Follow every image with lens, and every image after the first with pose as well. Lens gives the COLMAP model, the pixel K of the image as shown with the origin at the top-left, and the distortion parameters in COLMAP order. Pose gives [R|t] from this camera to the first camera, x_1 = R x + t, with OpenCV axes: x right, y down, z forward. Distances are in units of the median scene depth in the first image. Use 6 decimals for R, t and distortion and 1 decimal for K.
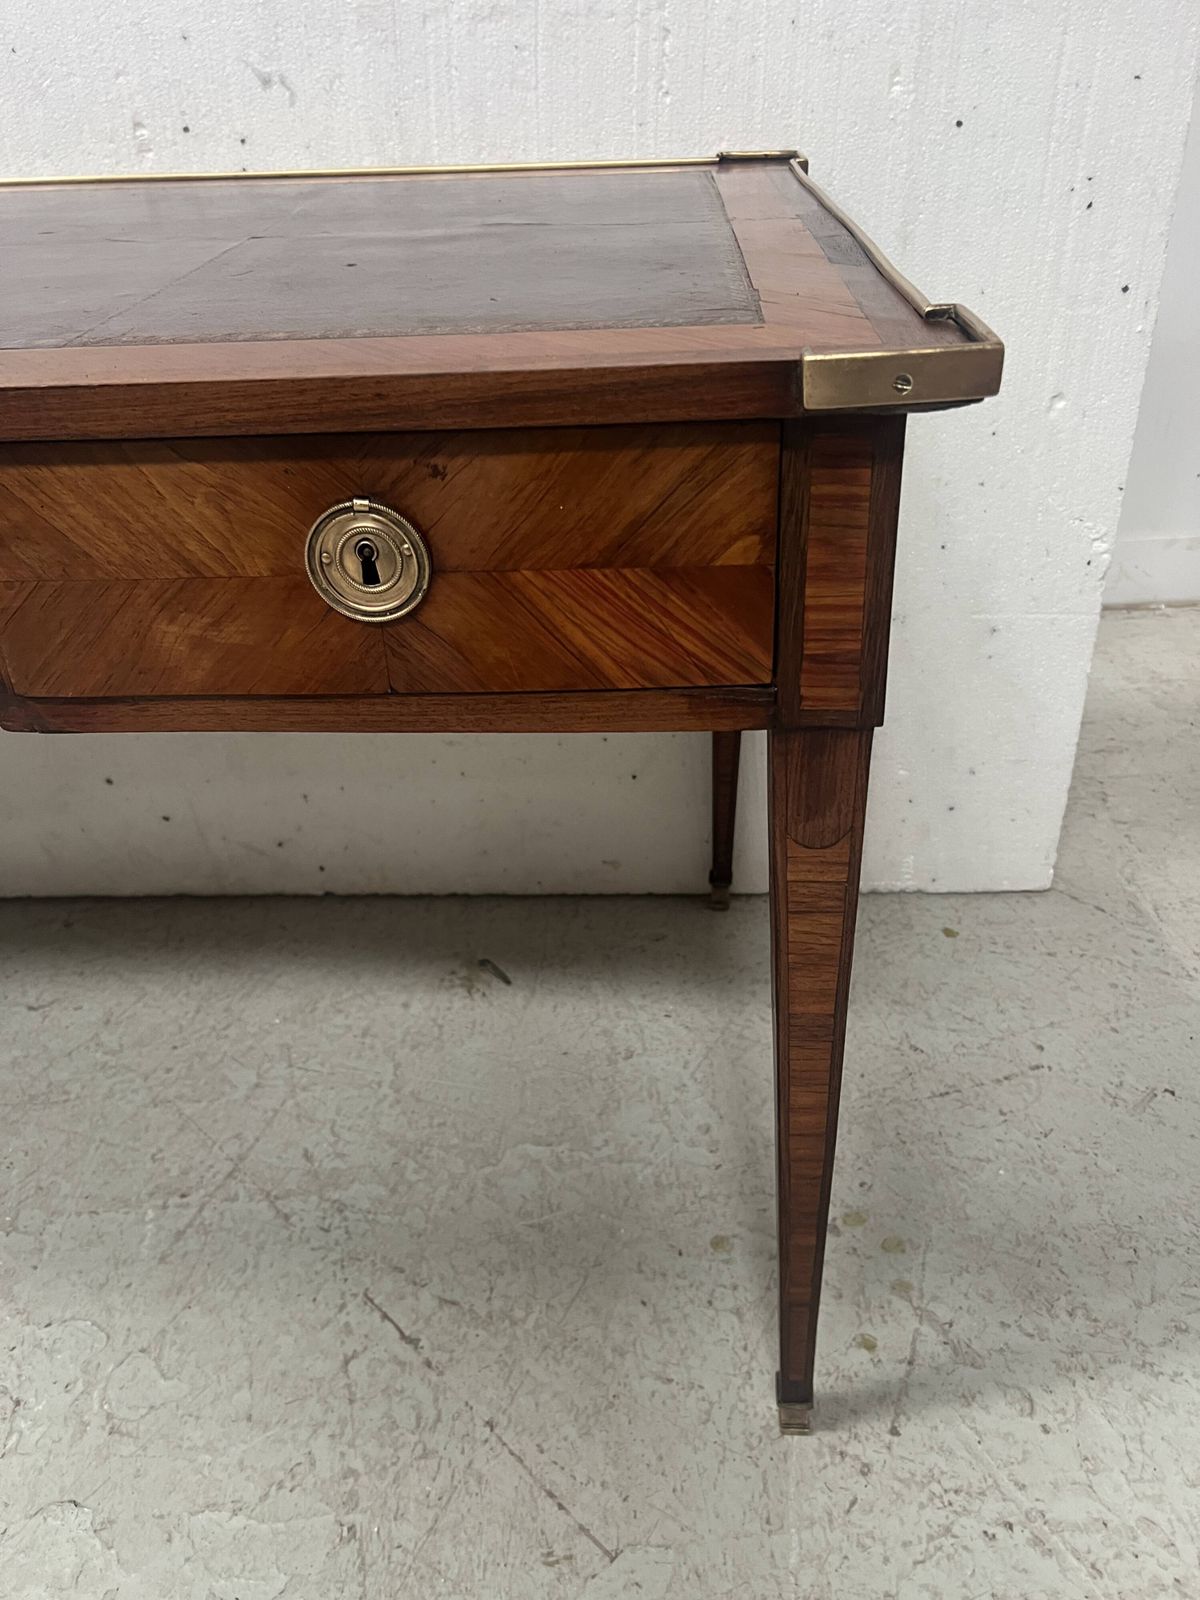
lens RADIAL K [[1223.9, 0, 604.2], [0, 1223.9, 813.6], [0, 0, 1]] dist [0.050176, -0.061528]
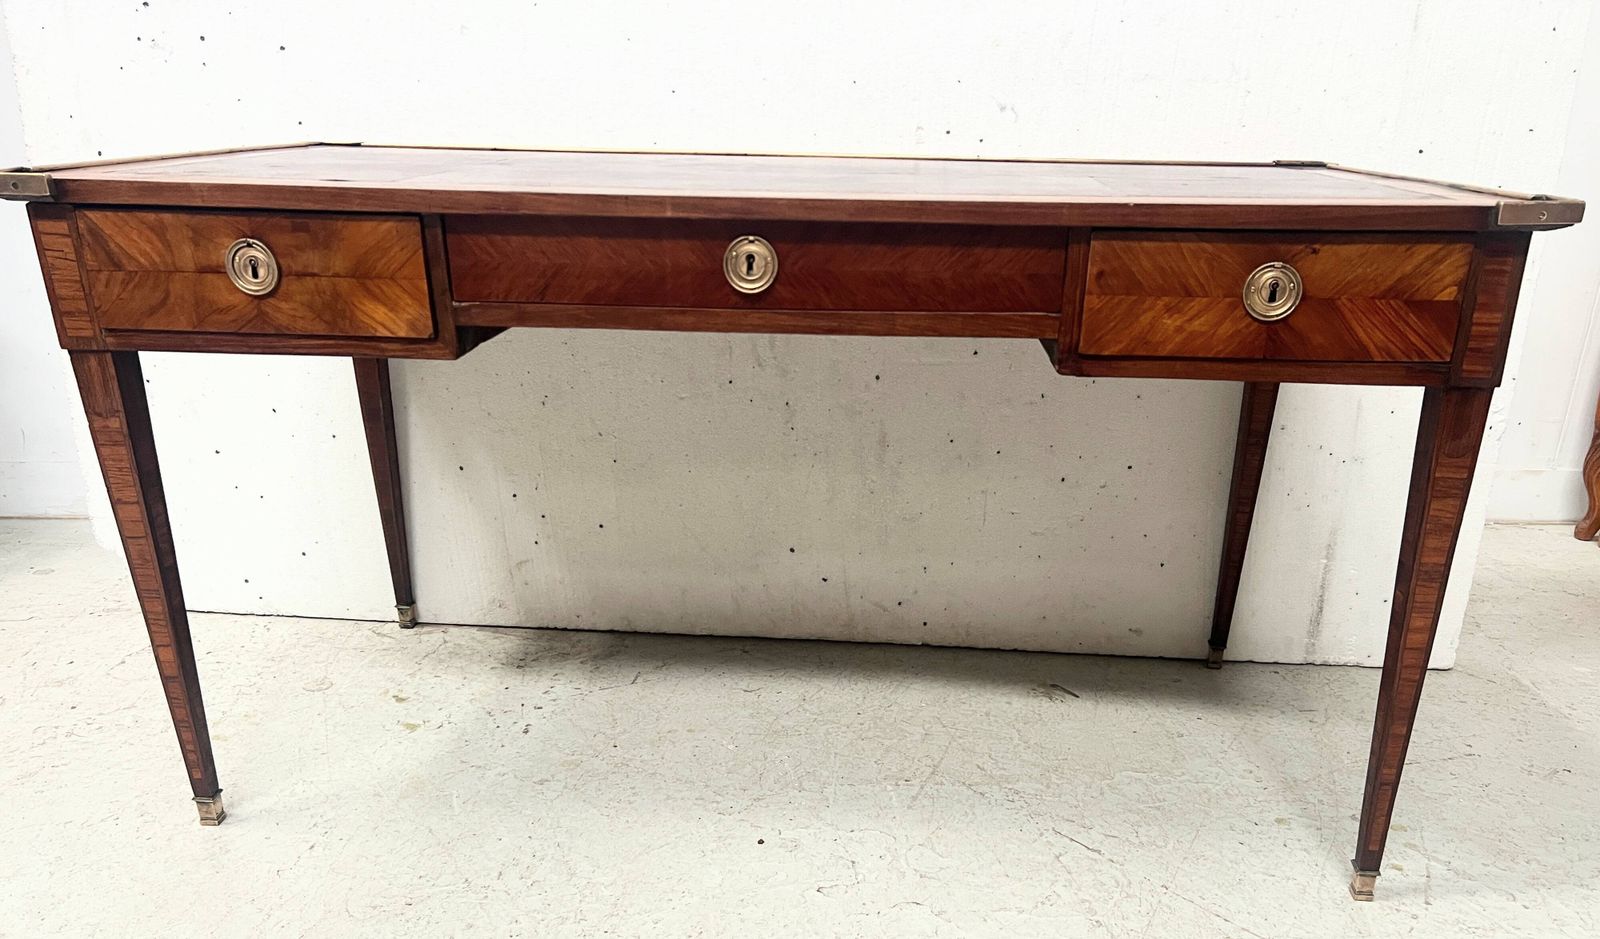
lens RADIAL K [[1223.2, 0, 812.6], [0, 1223.2, 605.8], [0, 0, 1]] dist [0.059927, -0.069359]
pose [[0.998023, 0.060936, -0.015368, -0.481161], [-0.062714, 0.981426, -0.181300, 0.407350], [0.004034, 0.181905, 0.983308, -0.548116]]
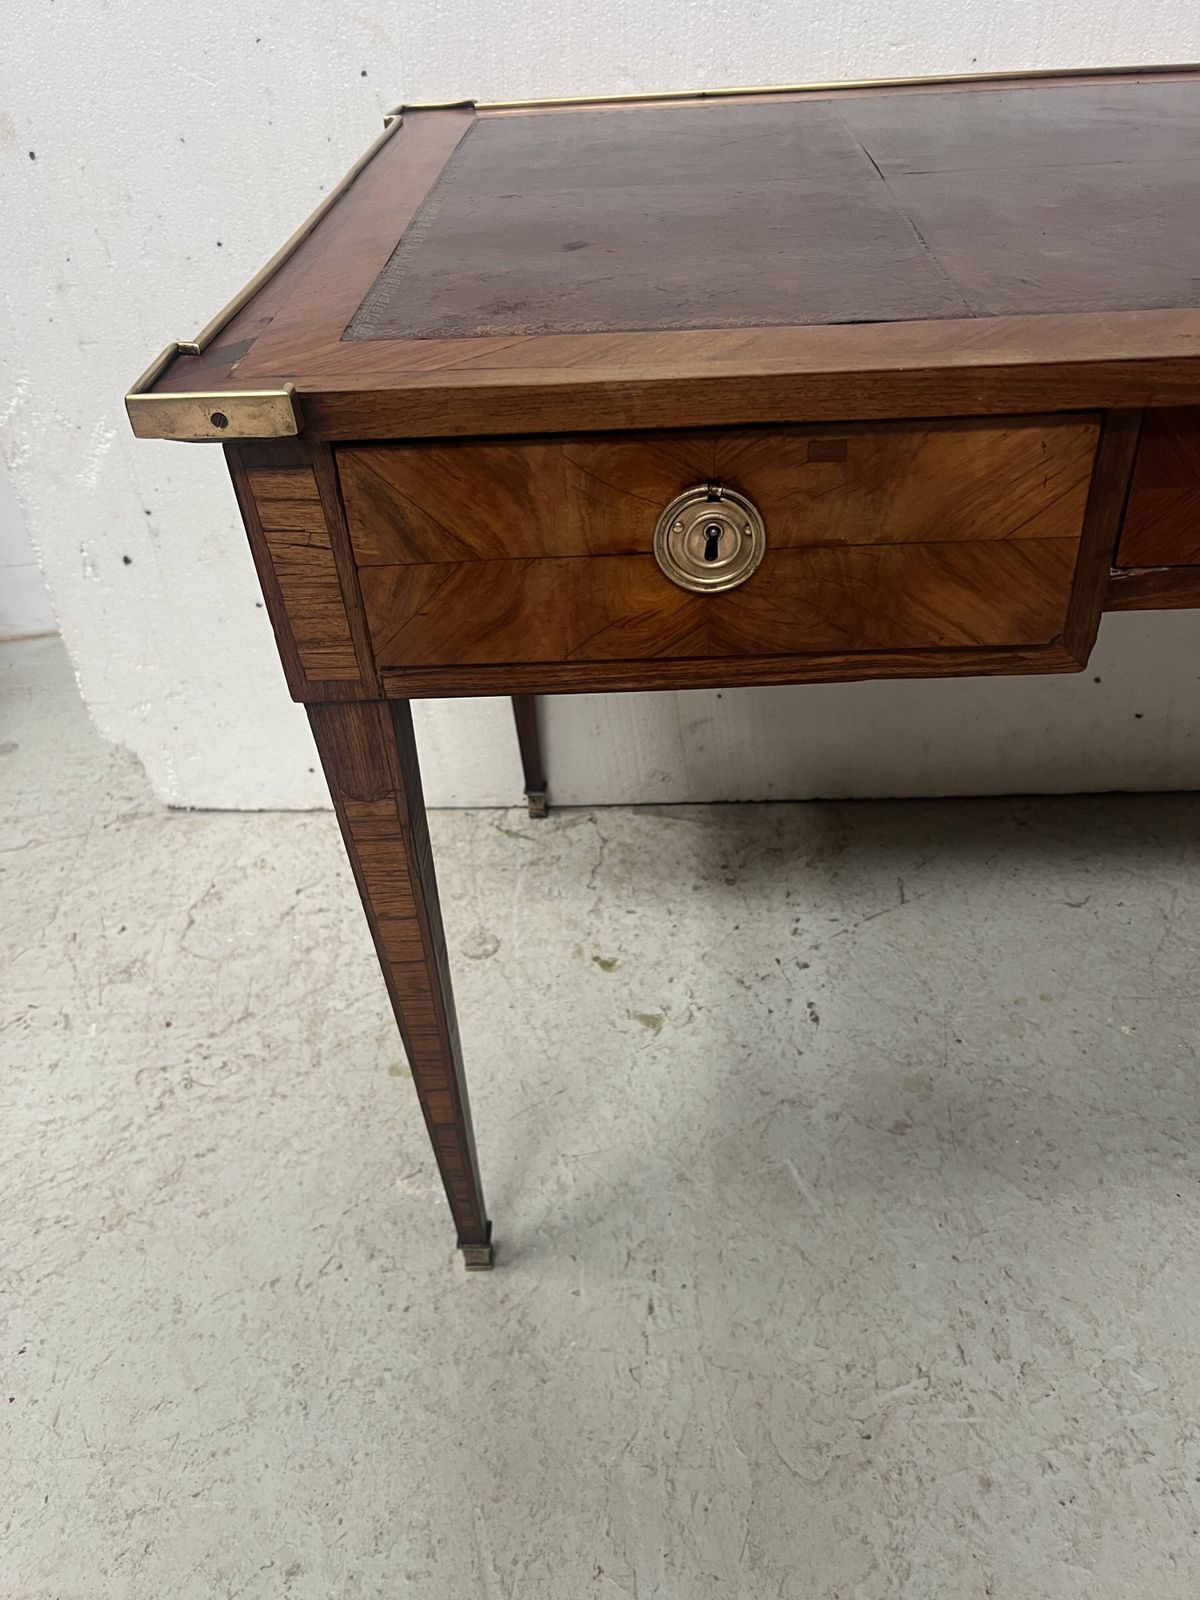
lens RADIAL K [[1223.9, 0, 580.5], [0, 1223.9, 800.0], [0, 0, 1]] dist [0.050176, -0.061528]
pose [[0.999767, -0.016637, -0.013724, -1.108783], [0.017645, 0.996878, 0.076962, -0.017971], [0.012400, -0.077186, 0.996940, -0.015831]]
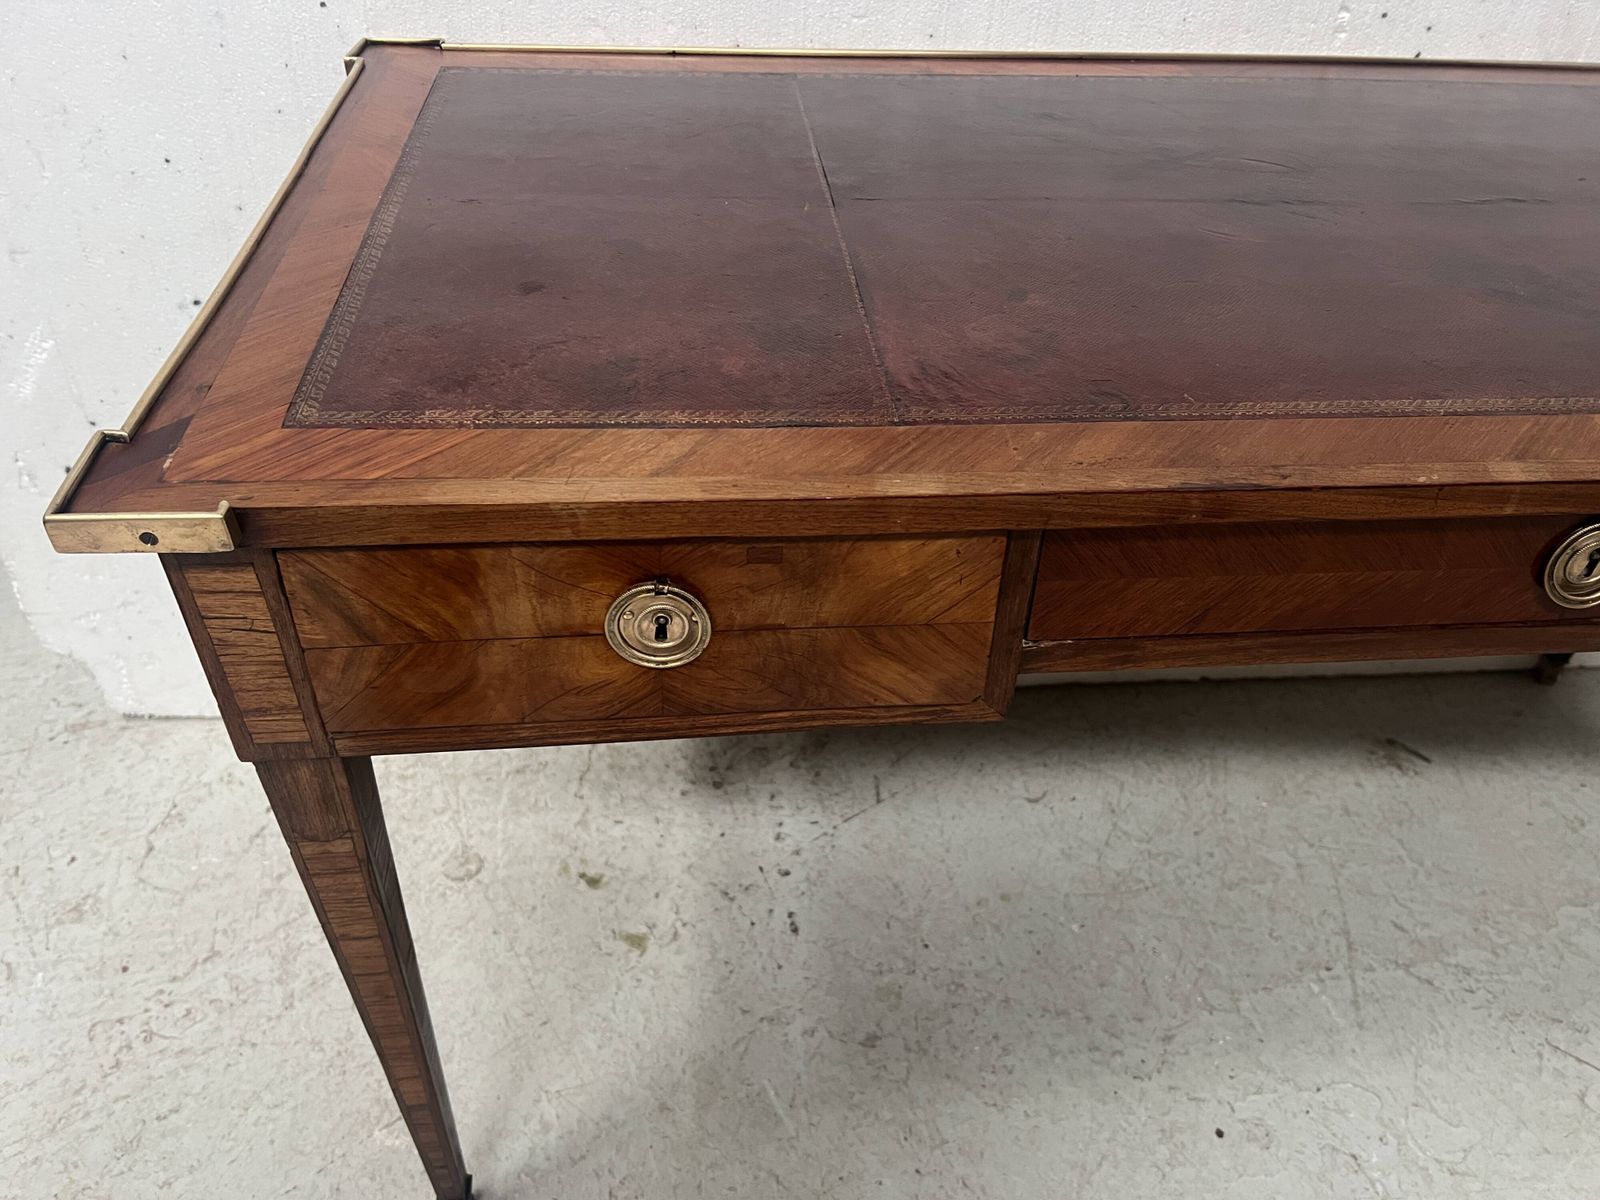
lens RADIAL K [[1223.9, 0, 796.0], [0, 1223.9, 609.3], [0, 0, 1]] dist [0.050176, -0.061528]
pose [[0.988119, -0.027048, 0.151294, -1.078623], [0.012087, 0.995019, 0.098948, -0.158420], [-0.153217, -0.095943, 0.983524, -0.033928]]
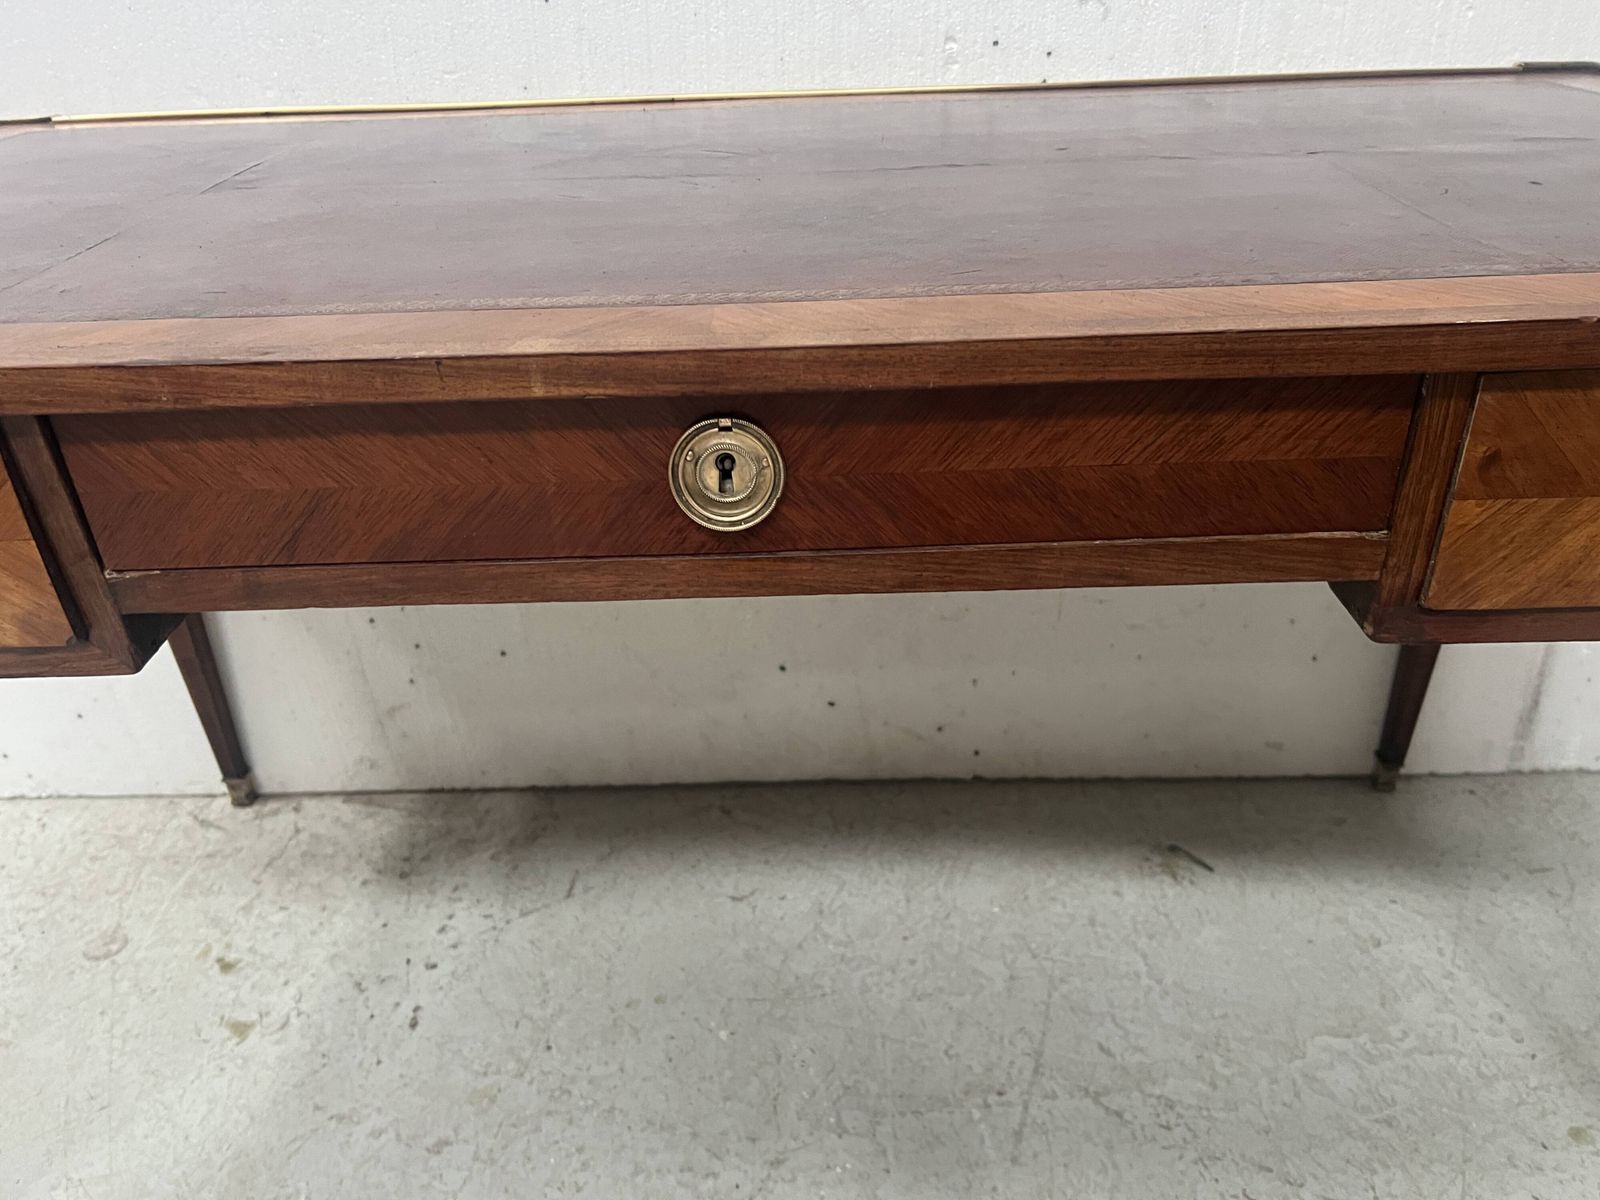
lens RADIAL K [[1223.9, 0, 798.4], [0, 1223.9, 610.5], [0, 0, 1]] dist [0.050176, -0.061528]
pose [[0.999801, -0.010403, 0.017041, -0.554761], [0.011353, 0.998331, -0.056630, -0.022818], [-0.016424, 0.056812, 0.998250, -0.002611]]
